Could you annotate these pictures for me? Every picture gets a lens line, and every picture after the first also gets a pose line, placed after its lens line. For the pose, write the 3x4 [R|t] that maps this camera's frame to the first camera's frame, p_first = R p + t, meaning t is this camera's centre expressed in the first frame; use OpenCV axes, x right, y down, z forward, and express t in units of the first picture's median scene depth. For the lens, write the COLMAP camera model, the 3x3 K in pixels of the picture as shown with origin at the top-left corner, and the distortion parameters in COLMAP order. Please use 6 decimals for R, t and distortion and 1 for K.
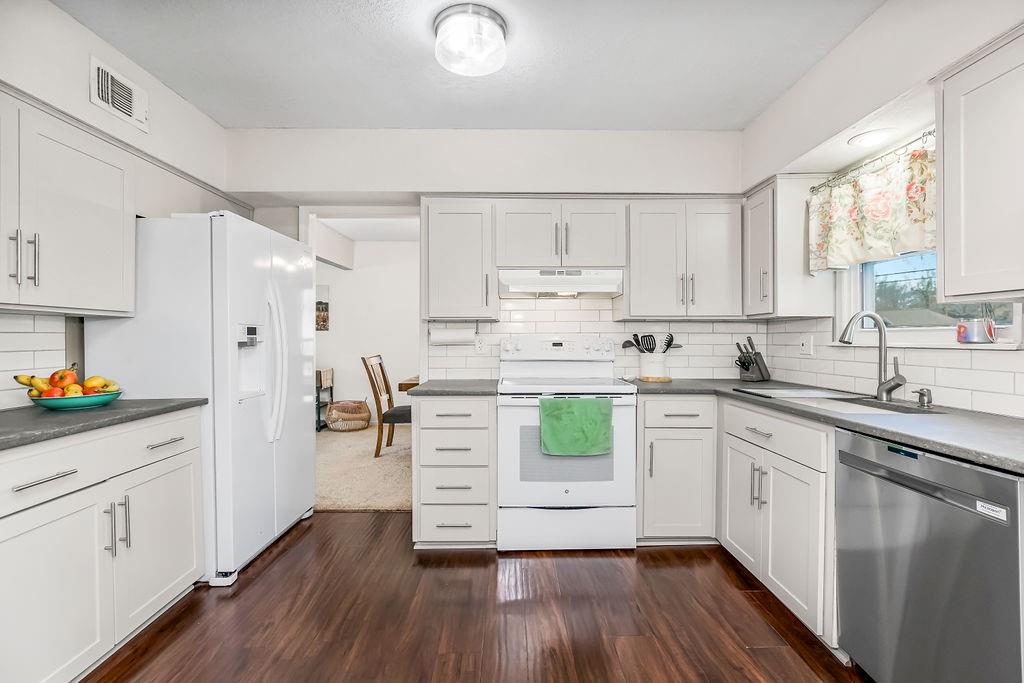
lens RADIAL K [[470.5, 0, 513.3], [0, 470.5, 340.2], [0, 0, 1]] dist [-0.001867, -0.000079]
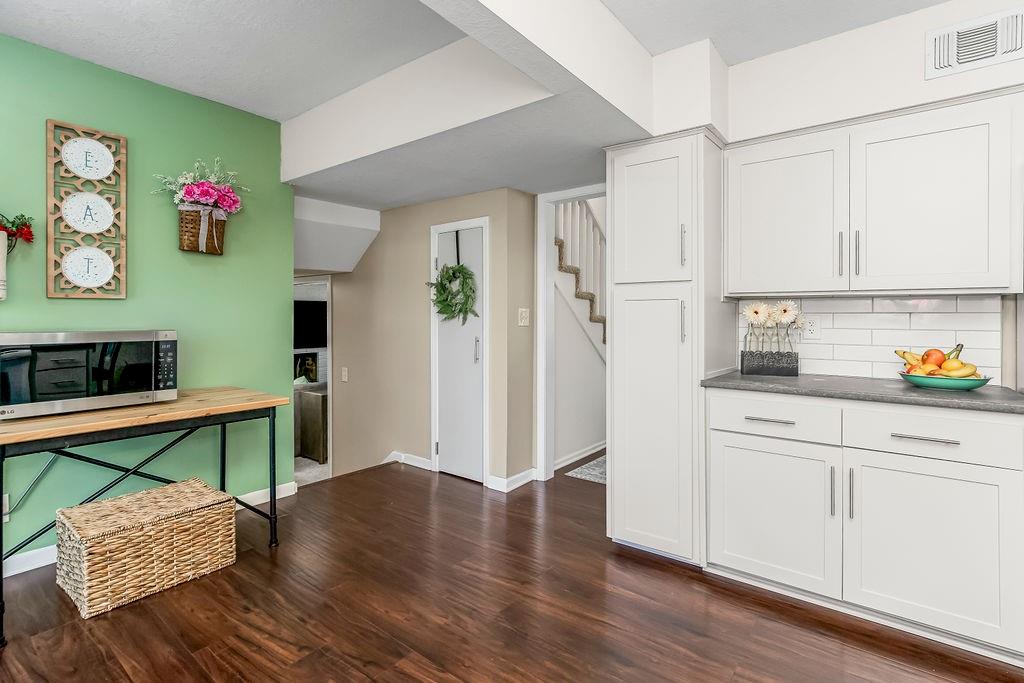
lens RADIAL K [[490.0, 0, 512.3], [0, 490.0, 317.6], [0, 0, 1]] dist [-0.000248, 0.000379]
pose [[-0.626251, 0.003237, -0.779615, 0.336592], [-0.002768, 0.999976, 0.006375, -0.006118], [0.779617, 0.006150, -0.626227, 0.743003]]
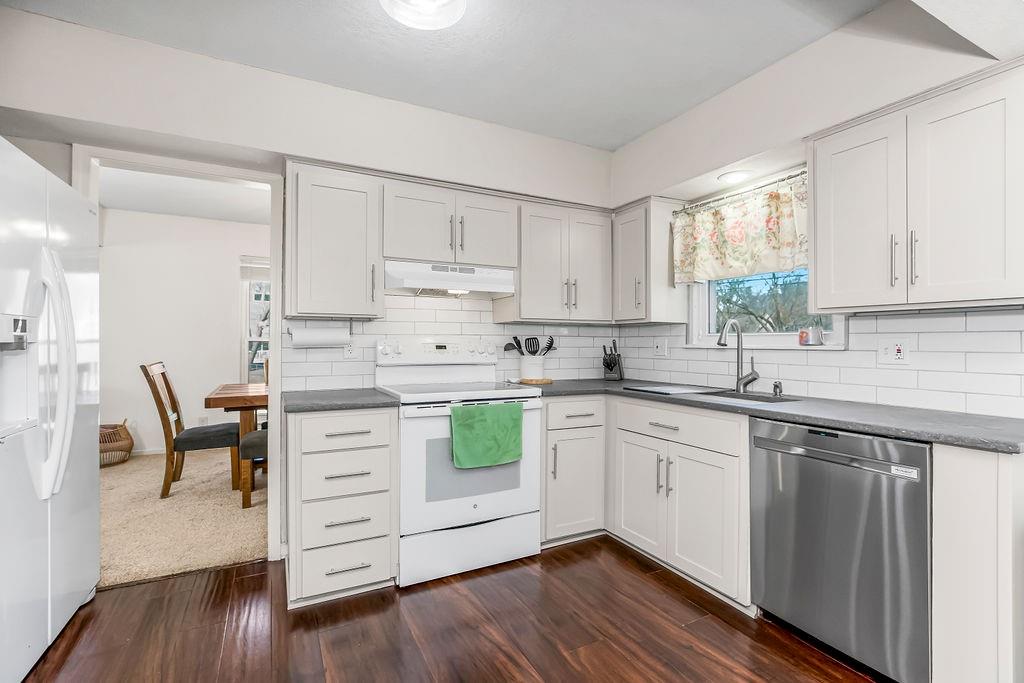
lens RADIAL K [[473.5, 0, 512.0], [0, 473.5, 341.5], [0, 0, 1]] dist [-0.003167, -0.000467]
pose [[0.893023, 0.004896, 0.449985, -0.242188], [-0.002673, 0.999981, -0.005577, 0.003551], [-0.450004, 0.003777, 0.893019, 0.137433]]
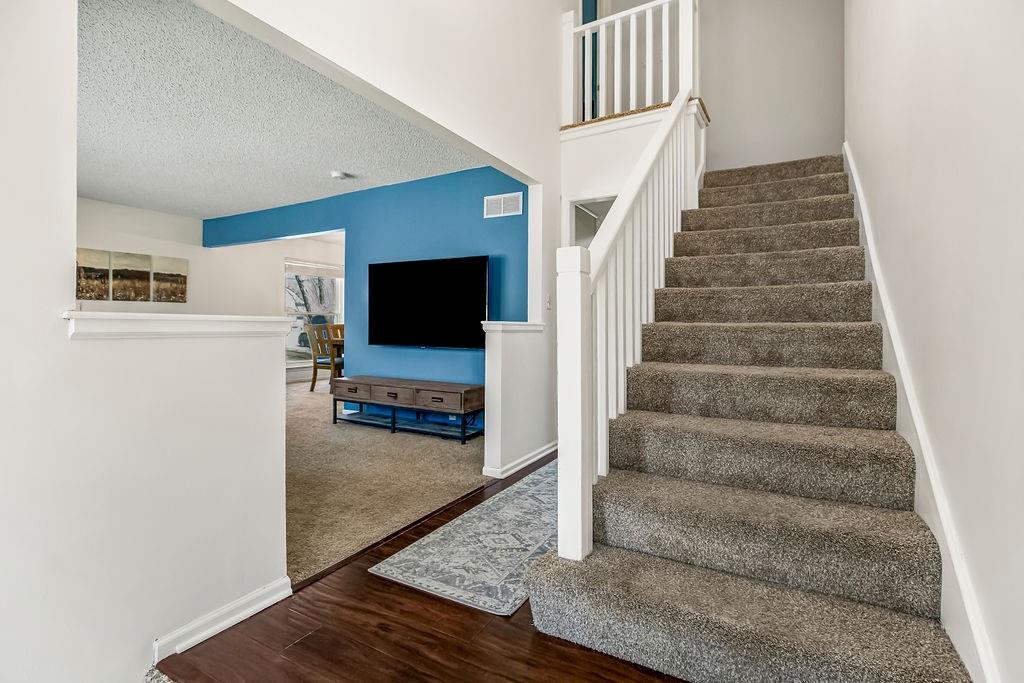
lens RADIAL K [[490.0, 0, 512.3], [0, 490.0, 317.6], [0, 0, 1]] dist [-0.000248, 0.000379]
pose [[0.505919, 0.015319, 0.862445, -2.328972], [-0.000794, 0.999850, -0.017293, 0.074631], [-0.862581, 0.008064, 0.505855, -0.418930]]
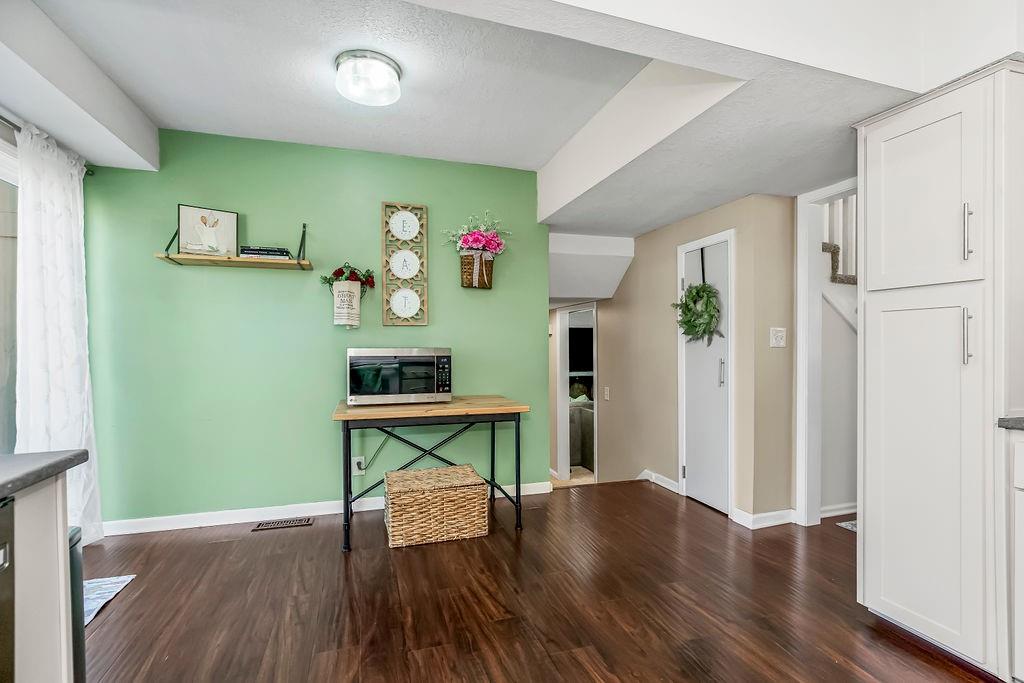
lens RADIAL K [[476.1, 0, 513.7], [0, 476.1, 348.7], [0, 0, 1]] dist [-0.002178, -0.000105]
pose [[-0.949534, 0.009405, -0.313523, 0.222603], [0.003990, 0.999832, 0.017907, 0.008251], [0.313639, 0.015752, -0.949412, 0.839162]]
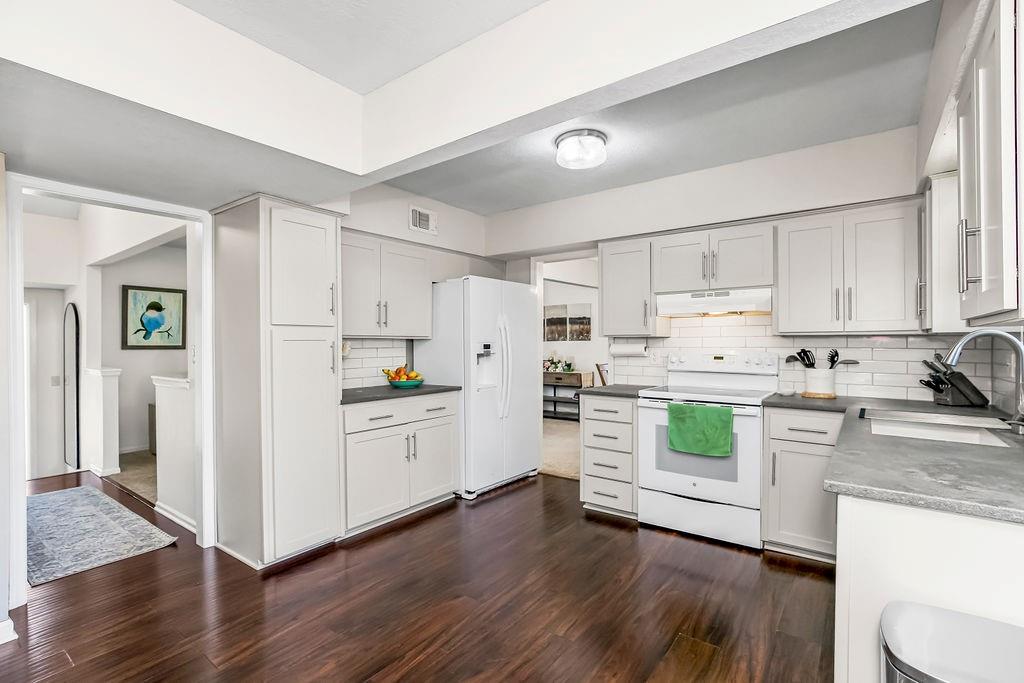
lens RADIAL K [[473.5, 0, 512.0], [0, 473.5, 341.5], [0, 0, 1]] dist [-0.003167, -0.000467]
pose [[0.787396, -0.001302, -0.616446, 0.483119], [-0.002330, 0.999984, -0.005088, -0.027163], [0.616443, 0.005443, 0.787381, -0.207865]]
